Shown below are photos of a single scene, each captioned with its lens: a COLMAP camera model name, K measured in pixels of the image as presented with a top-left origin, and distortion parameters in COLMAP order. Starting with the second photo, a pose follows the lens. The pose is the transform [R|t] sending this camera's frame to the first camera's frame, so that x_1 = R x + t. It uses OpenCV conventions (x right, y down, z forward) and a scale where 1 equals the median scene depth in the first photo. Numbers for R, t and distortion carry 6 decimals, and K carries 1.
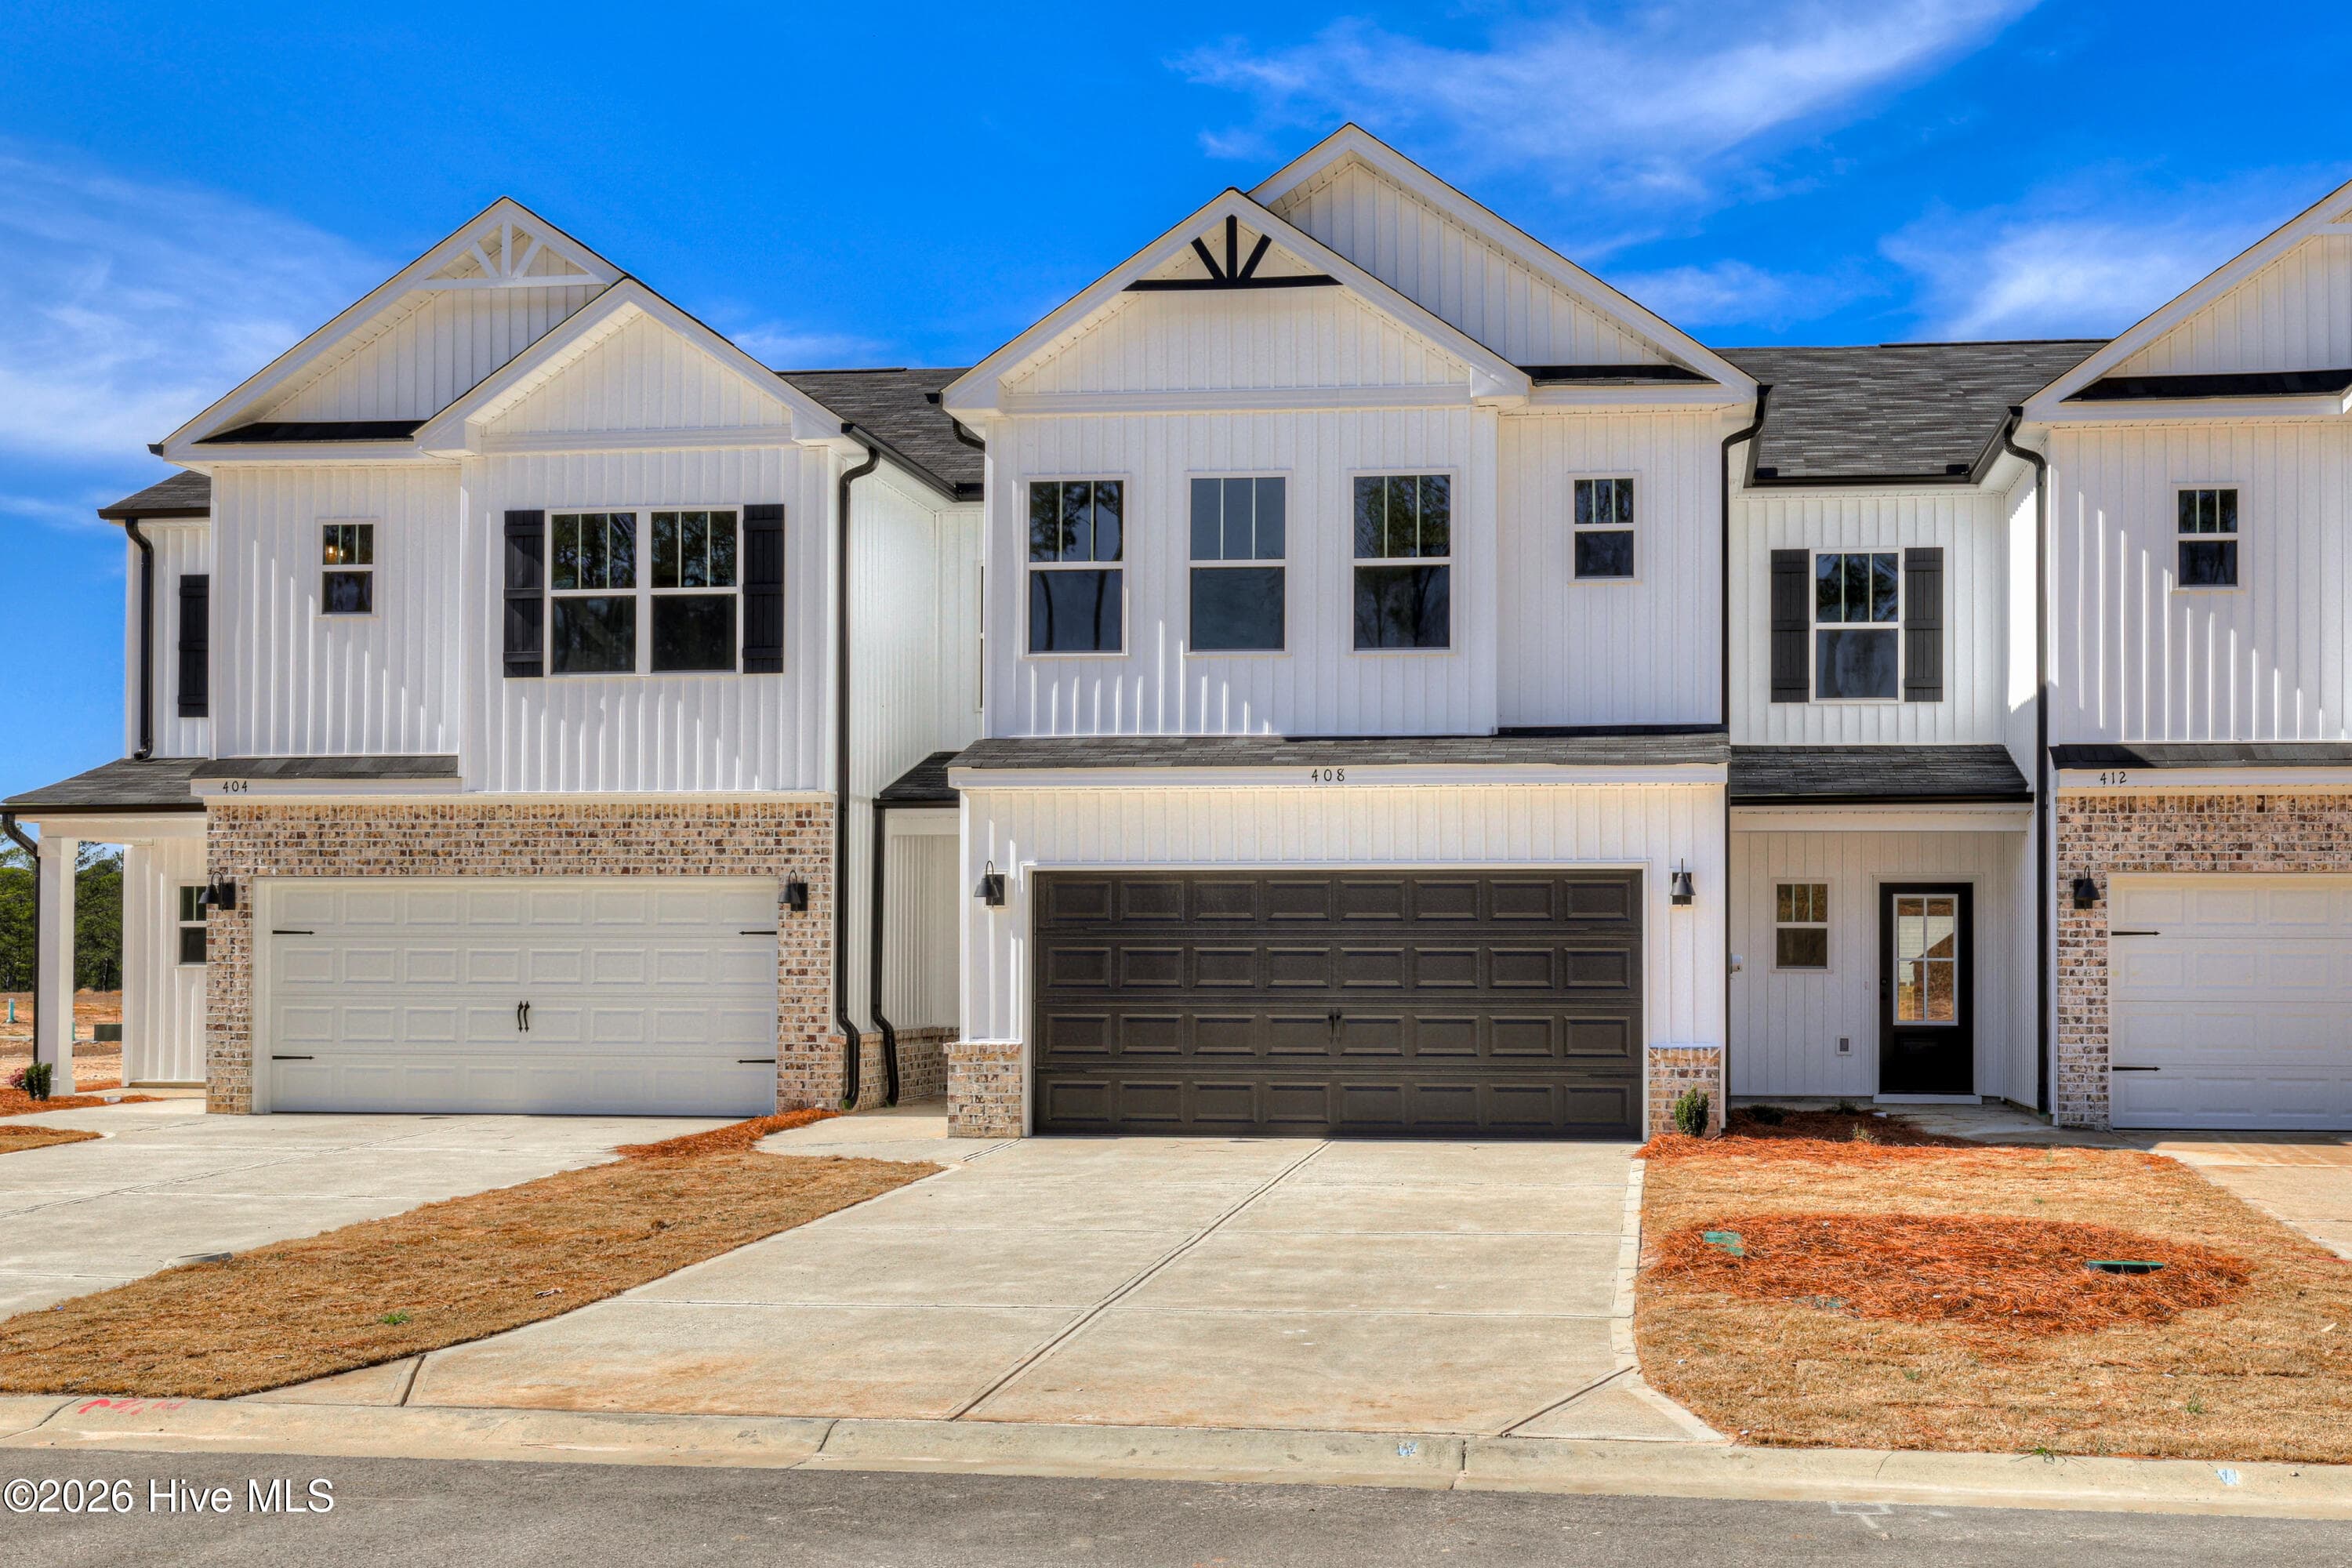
lens RADIAL K [[3267.9, 0, 1187.9], [0, 3267.9, 898.6], [0, 0, 1]] dist [-0.001502, 0.010064]
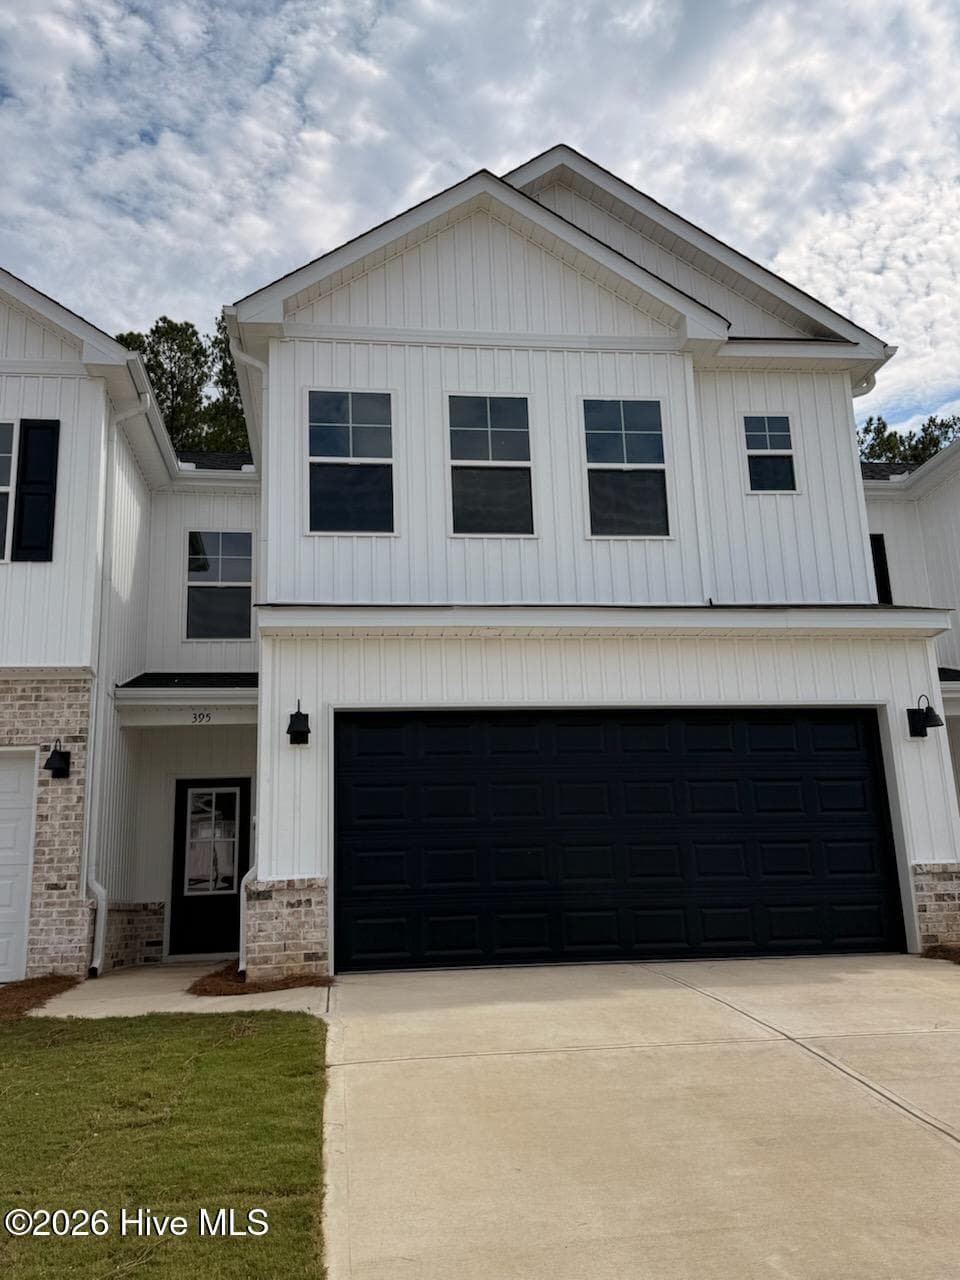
lens RADIAL K [[1244.1, 0, 482.0], [0, 1244.1, 573.6], [0, 0, 1]] dist [0.203244, -0.490358]
pose [[0.945397, 0.053401, 0.321516, -0.130899], [0.029828, 0.968170, -0.248511, 0.048947], [-0.324553, 0.244532, 0.913712, 0.594970]]
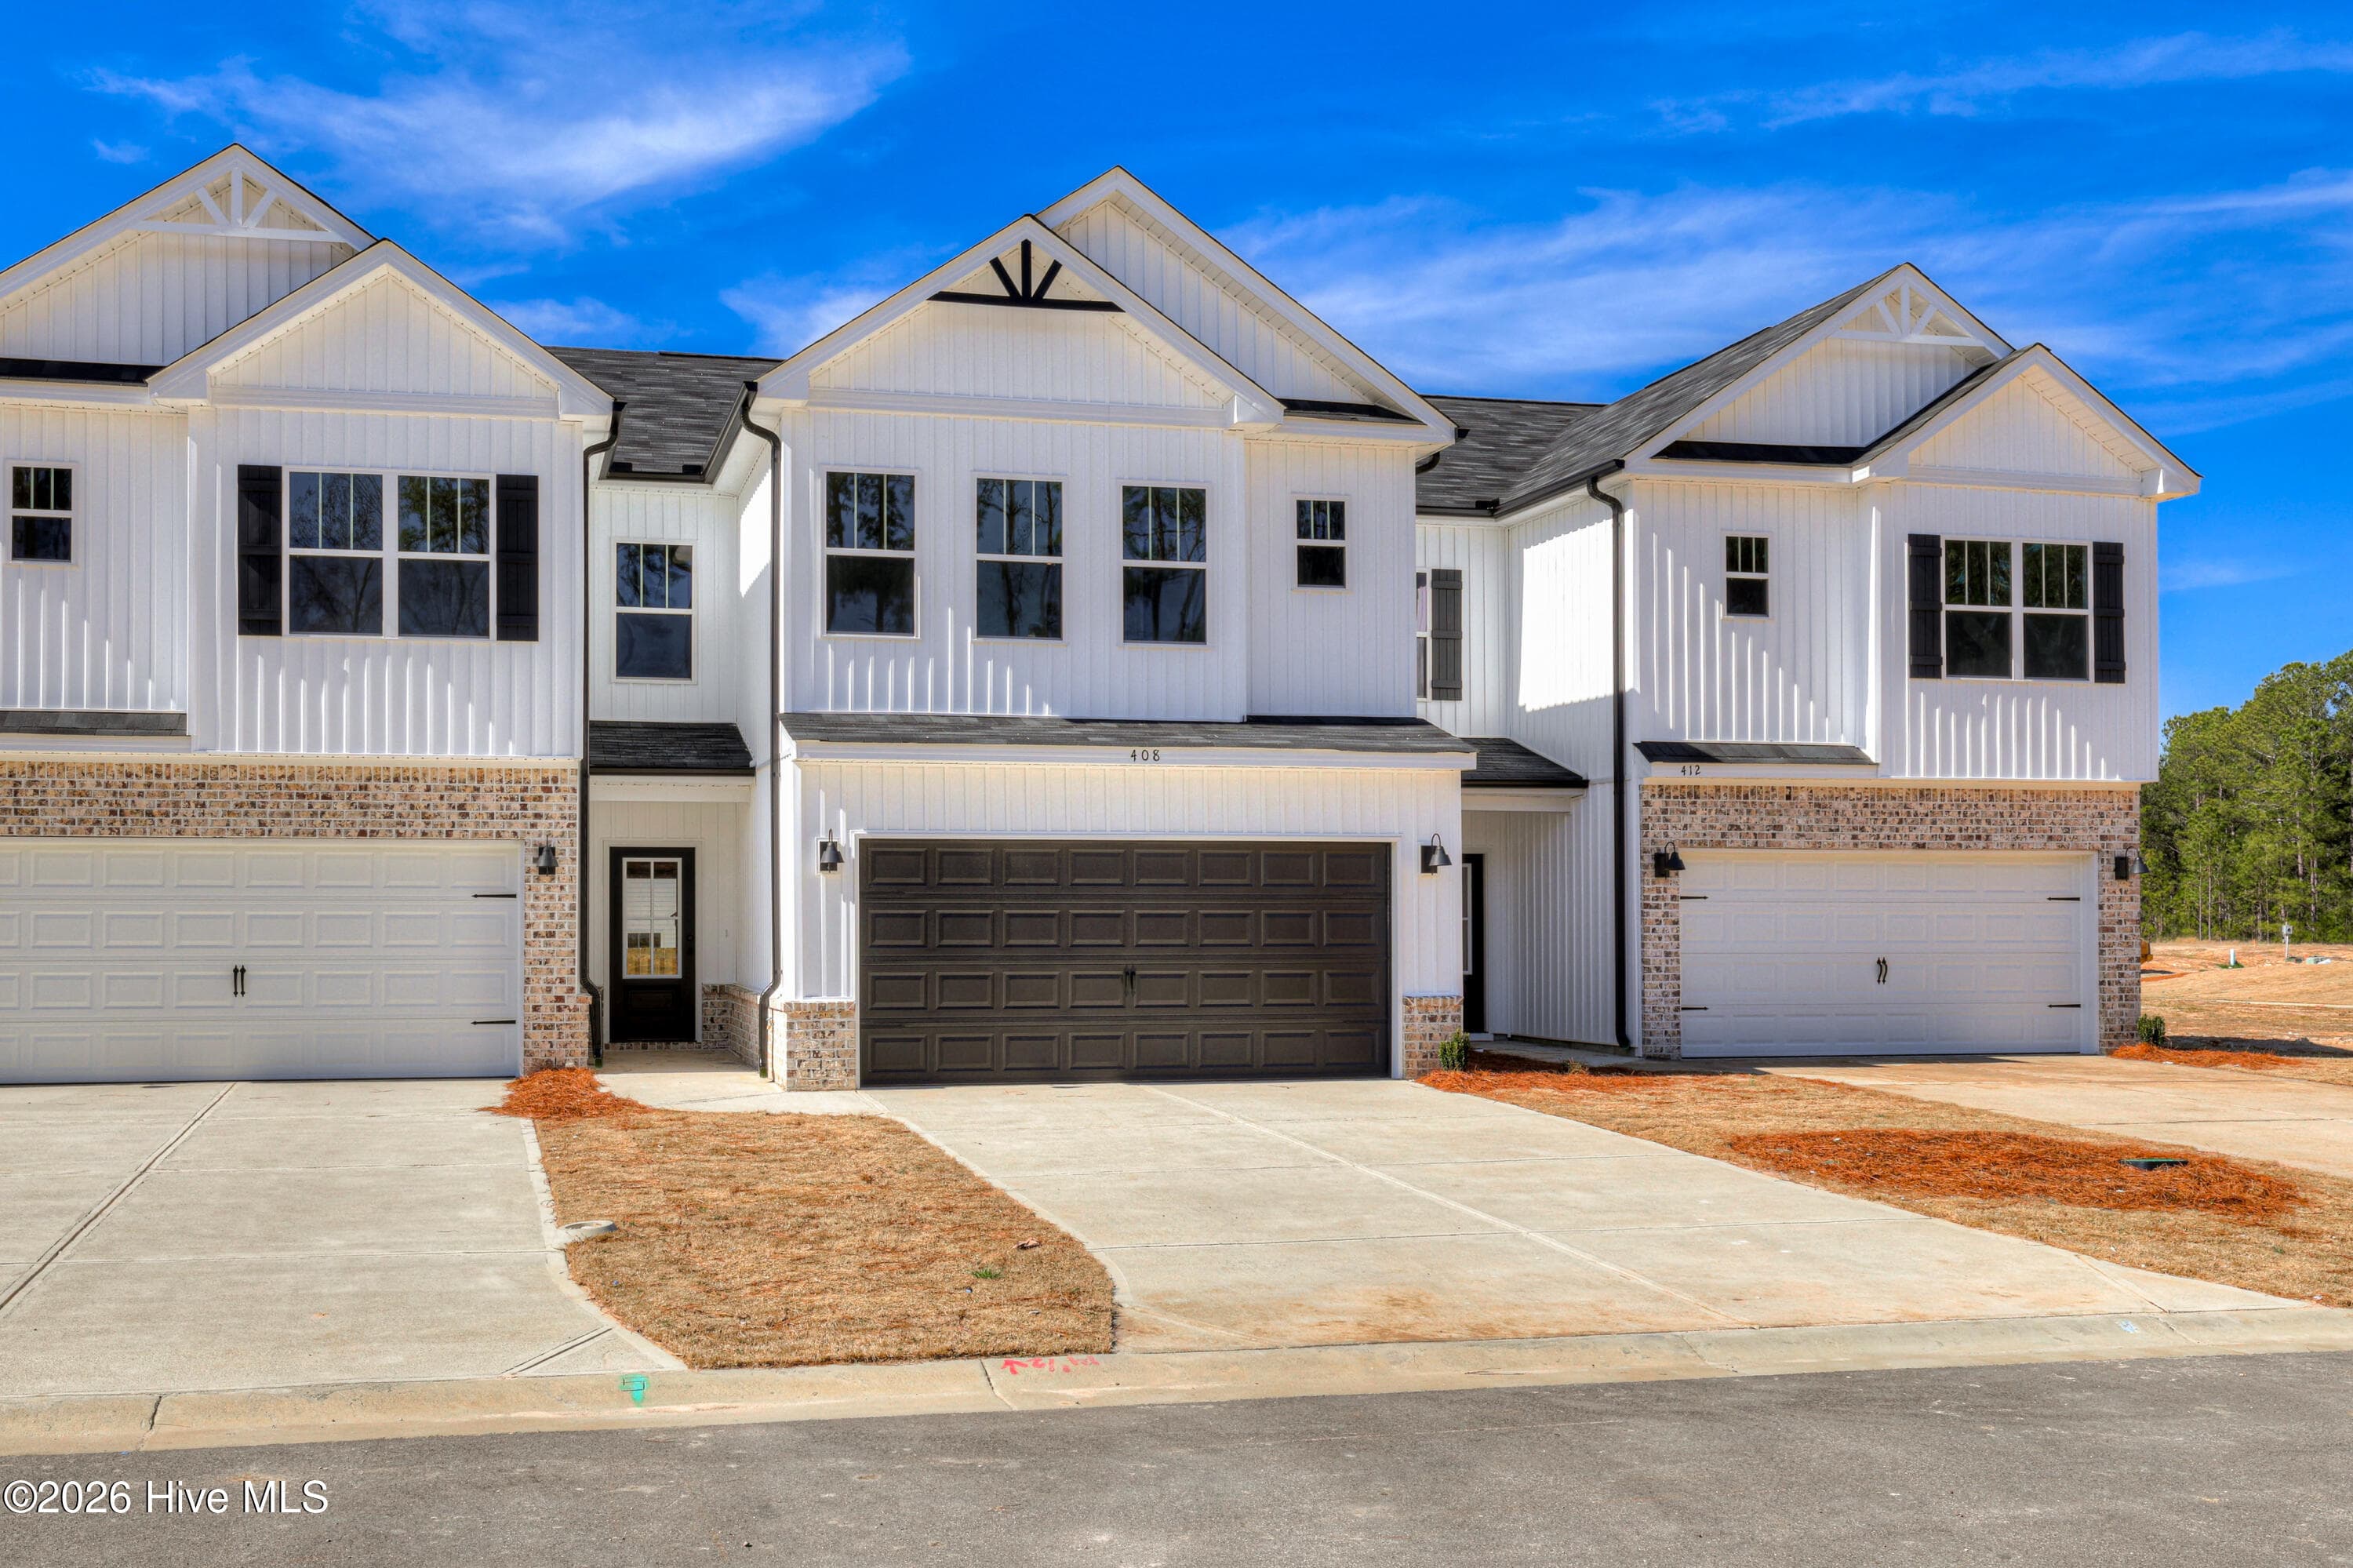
lens RADIAL K [[3044.1, 0, 1171.2], [0, 3044.1, 869.9], [0, 0, 1]] dist [0.007206, 0.021865]
pose [[0.900823, 0.004759, 0.434161, -0.379017], [-0.005849, 0.999982, 0.001175, 0.000031], [-0.434148, -0.003598, 0.900834, 0.060571]]
